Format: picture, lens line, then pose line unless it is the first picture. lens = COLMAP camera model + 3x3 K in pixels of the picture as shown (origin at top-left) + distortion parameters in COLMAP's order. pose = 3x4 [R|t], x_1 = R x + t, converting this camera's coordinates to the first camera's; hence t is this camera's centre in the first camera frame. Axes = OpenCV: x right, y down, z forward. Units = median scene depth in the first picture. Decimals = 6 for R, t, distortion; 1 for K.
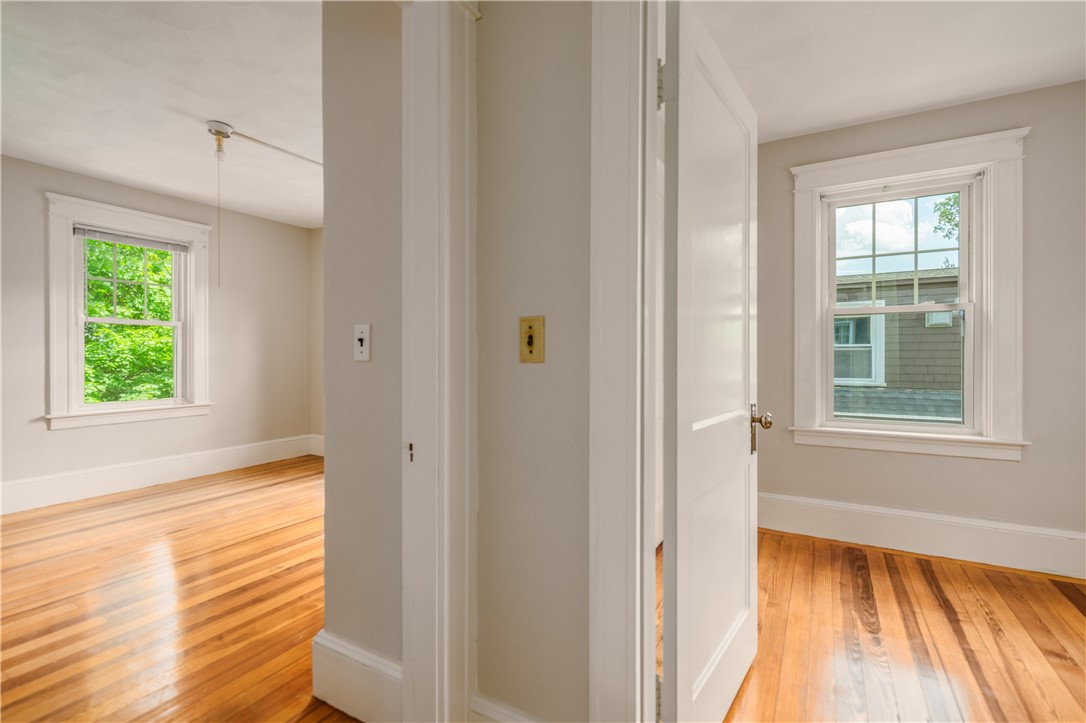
lens RADIAL K [[487.1, 0, 547.0], [0, 487.1, 358.6], [0, 0, 1]] dist [-0.000594, -0.000383]
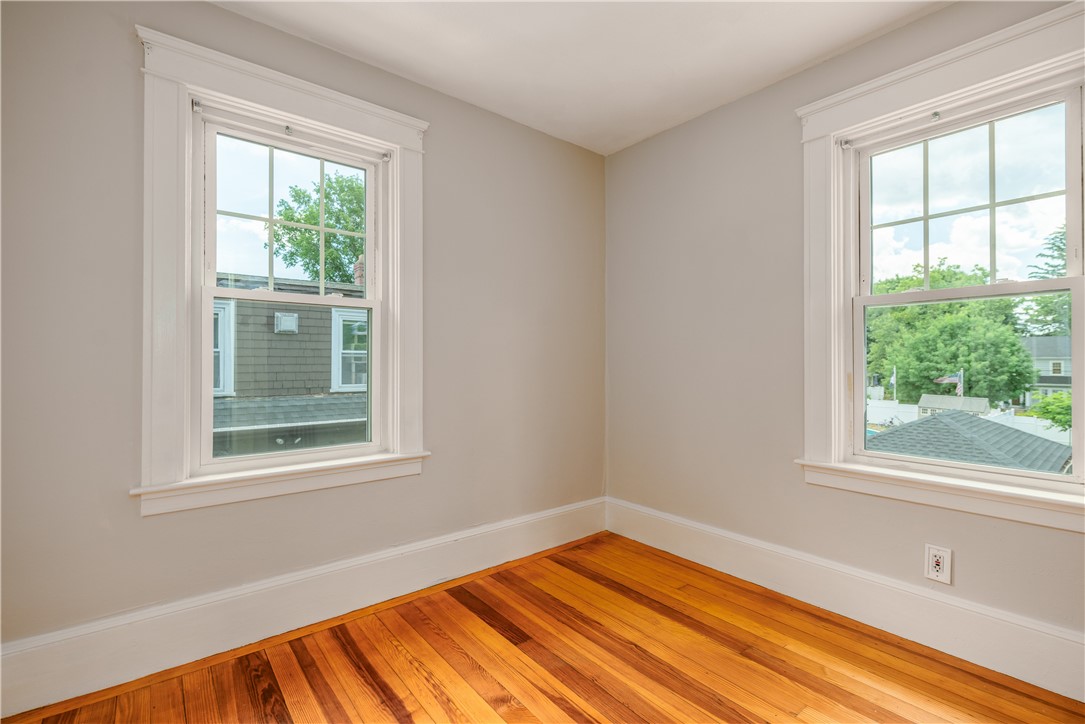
lens RADIAL K [[486.6, 0, 546.5], [0, 486.6, 359.1], [0, 0, 1]] dist [-0.000594, -0.000383]
pose [[0.356444, 0.007337, 0.934288, 0.175140], [0.004796, 0.999942, -0.009682, 0.000125], [-0.934305, 0.007932, 0.356388, 0.423959]]
